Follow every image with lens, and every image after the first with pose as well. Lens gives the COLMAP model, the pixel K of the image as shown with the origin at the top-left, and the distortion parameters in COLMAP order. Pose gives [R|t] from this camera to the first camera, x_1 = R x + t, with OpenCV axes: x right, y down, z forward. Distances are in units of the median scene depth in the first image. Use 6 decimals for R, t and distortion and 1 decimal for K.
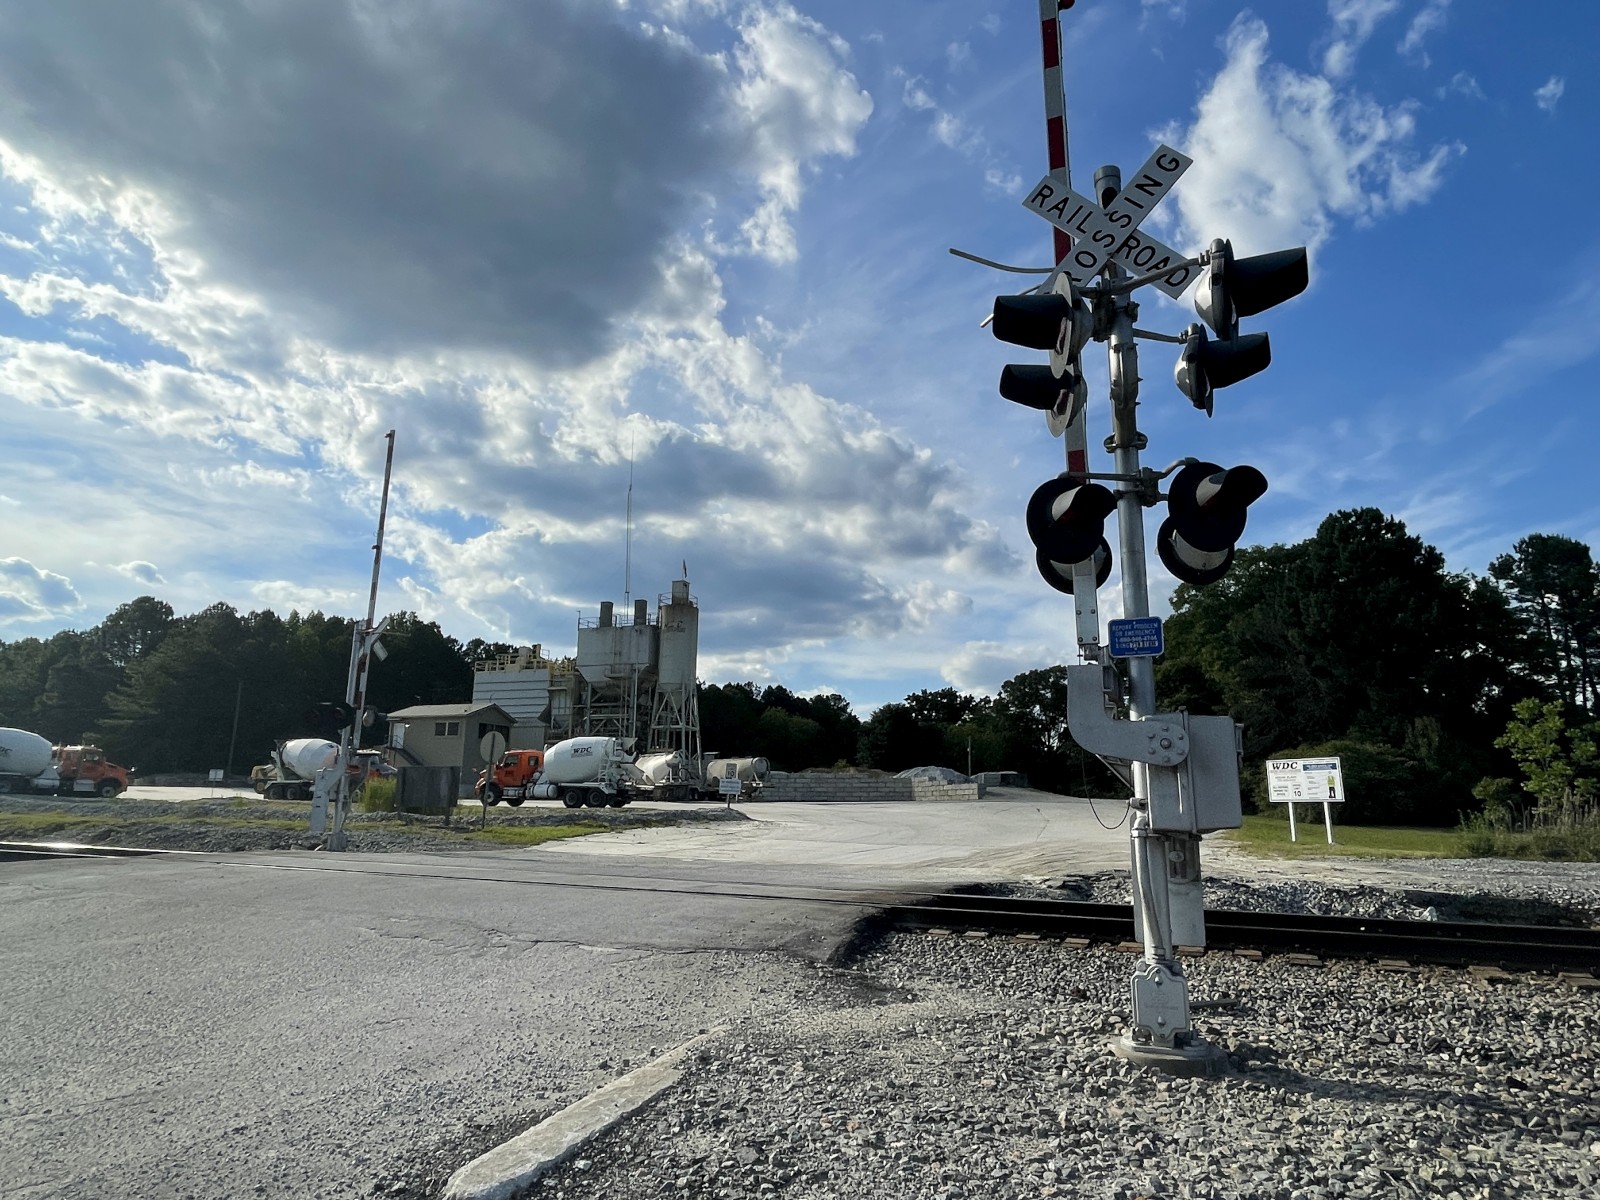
lens RADIAL K [[964.6, 0, 805.8], [0, 964.6, 596.8], [0, 0, 1]] dist [0.000919, -0.002550]
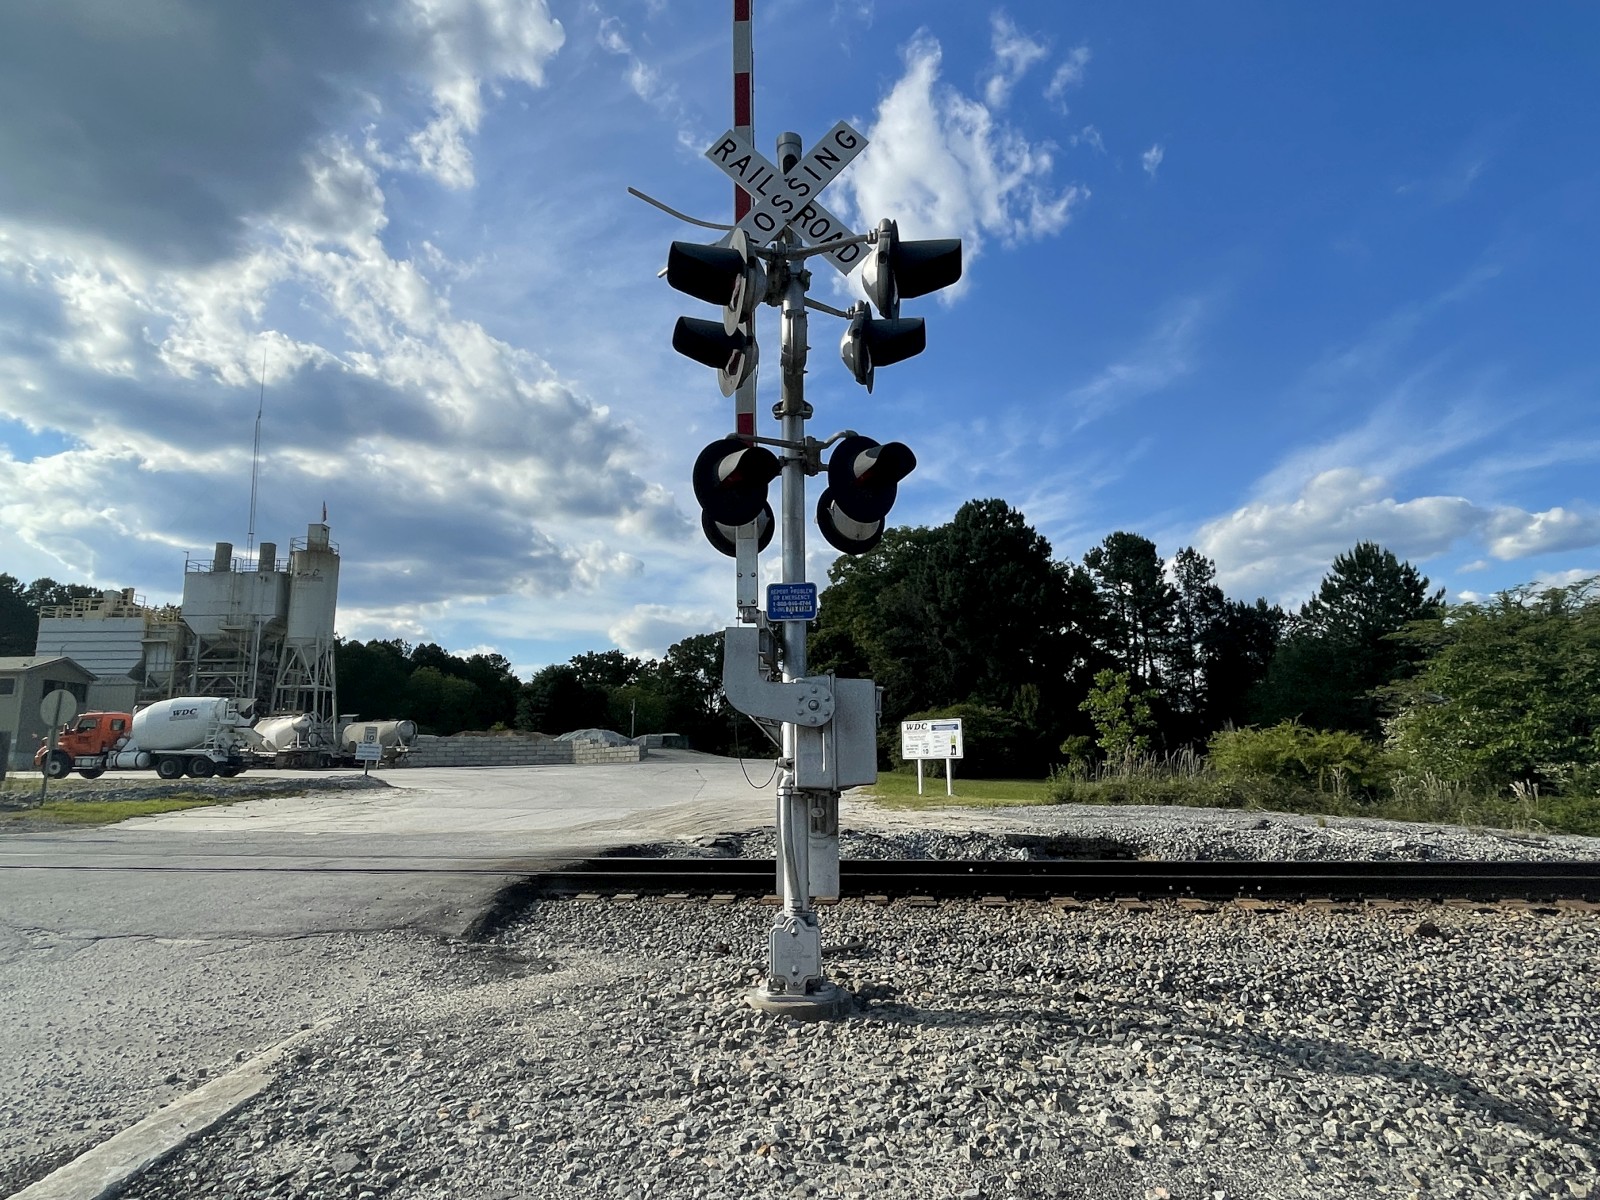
lens RADIAL K [[964.6, 0, 805.8], [0, 964.6, 596.8], [0, 0, 1]] dist [0.000919, -0.002550]
pose [[0.942393, 0.040299, 0.332072, 0.012307], [-0.052961, 0.998171, 0.029162, 0.004589], [-0.330289, -0.045069, 0.942803, 0.023063]]
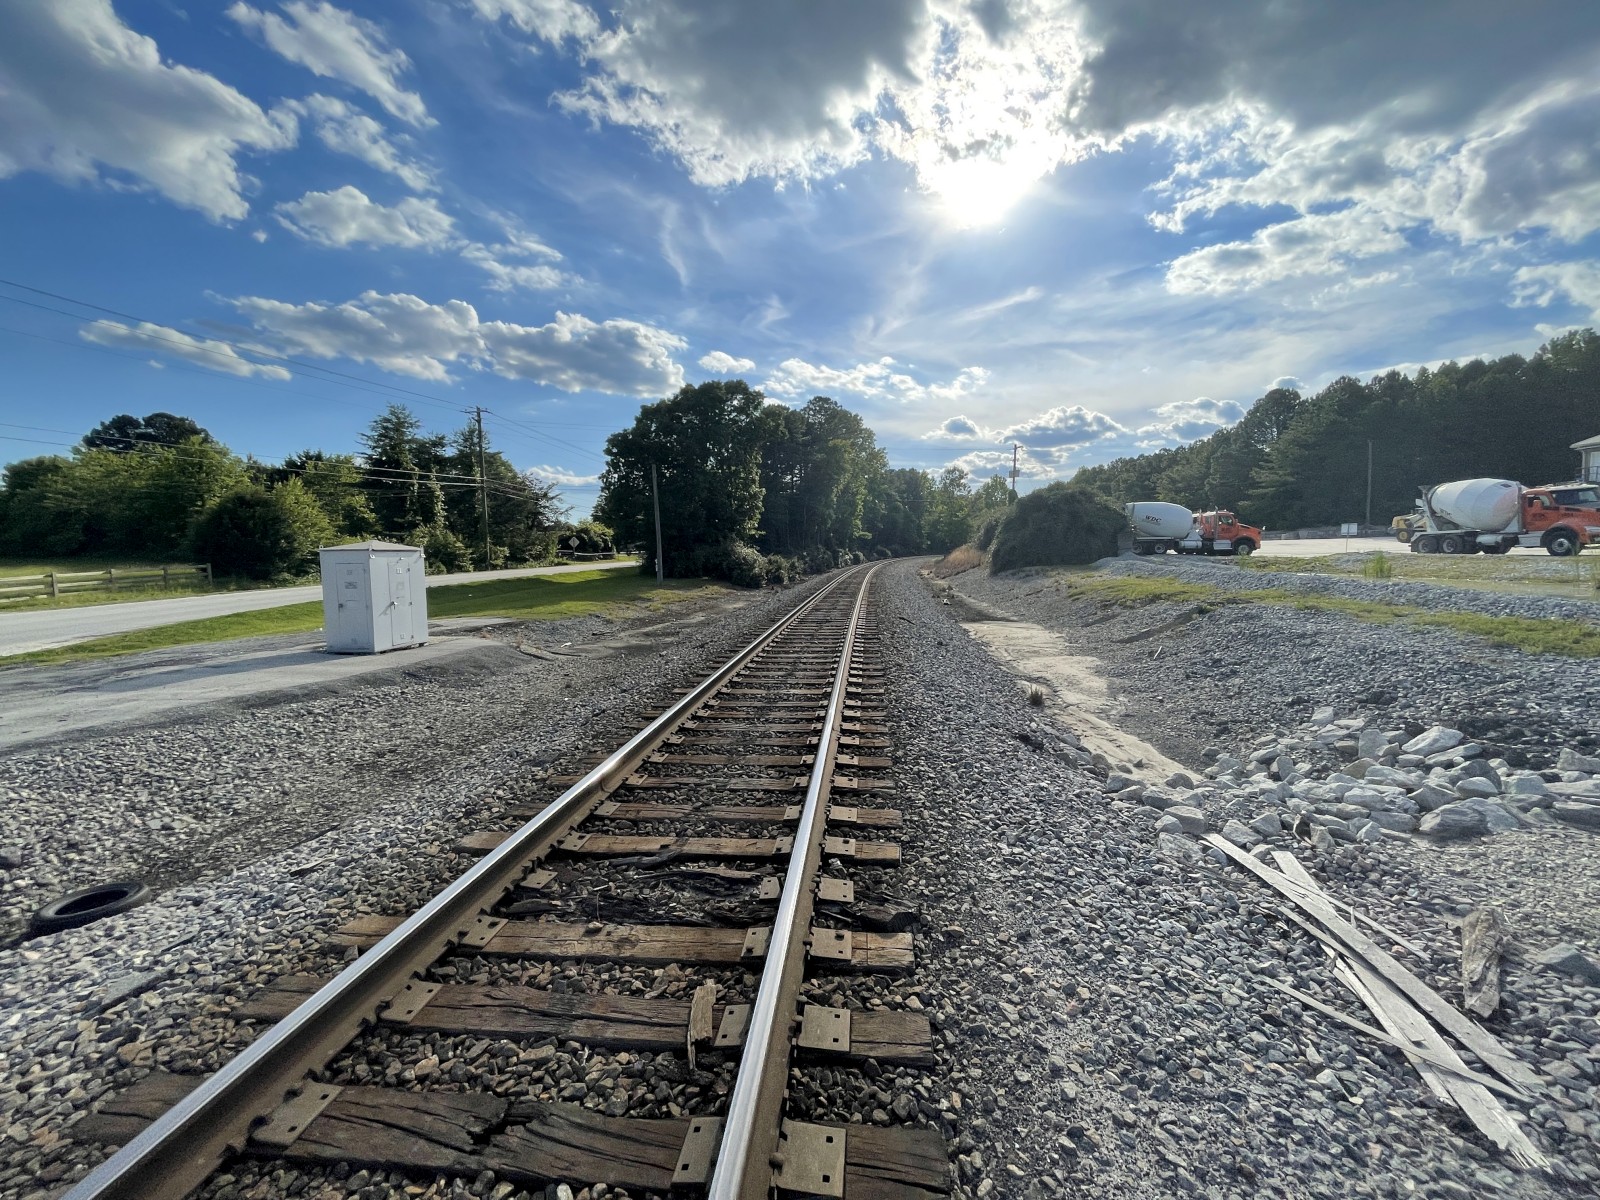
lens RADIAL K [[645.3, 0, 805.4], [0, 645.3, 599.3], [0, 0, 1]] dist [-0.000086, -0.000730]
pose [[0.314408, 0.045590, -0.948193, -0.864667], [0.226996, 0.966258, 0.121727, 0.260574], [0.921748, -0.253508, 0.293451, 1.503717]]
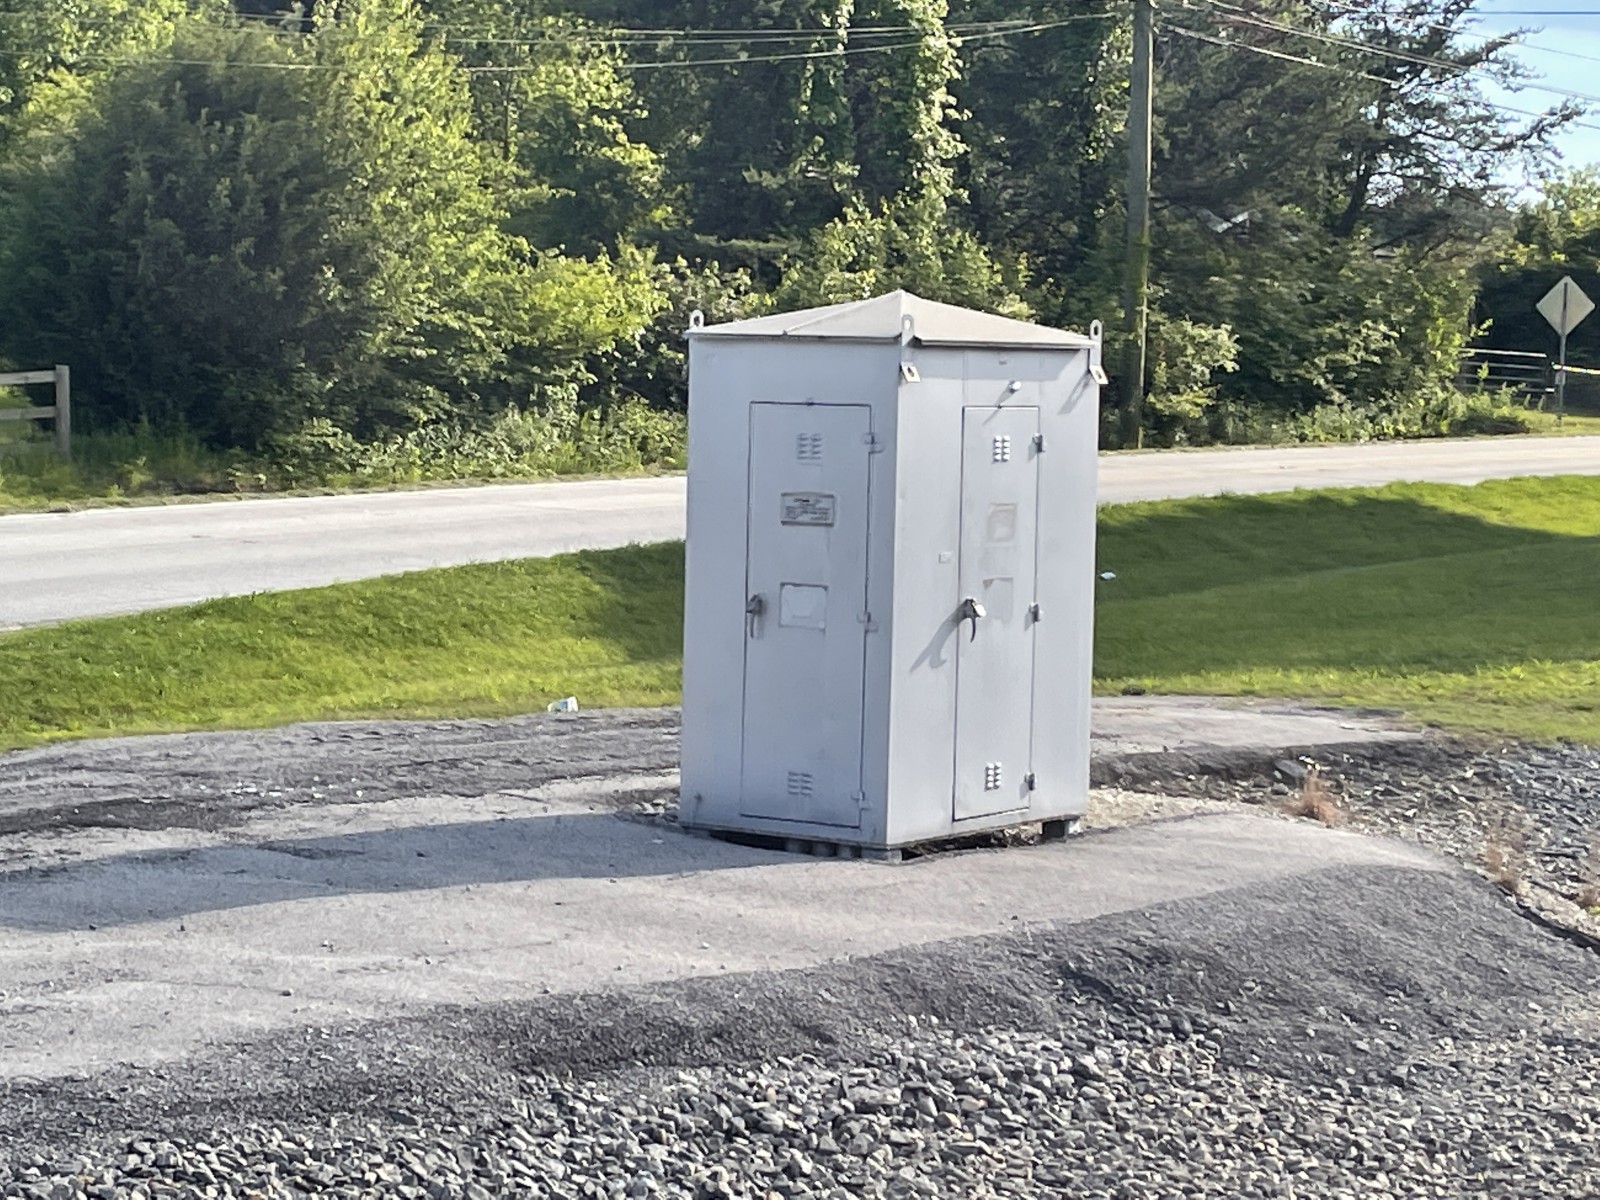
lens RADIAL K [[3737.5, 0, 800.0], [0, 3737.5, 600.0], [0, 0, 1]] dist [0.070657, 0.400738]
pose [[-0.195976, 0.039255, -0.979823, -0.867088], [0.191514, 0.981489, 0.001017, 0.247636], [0.961725, -0.187451, -0.199867, 1.456308]]
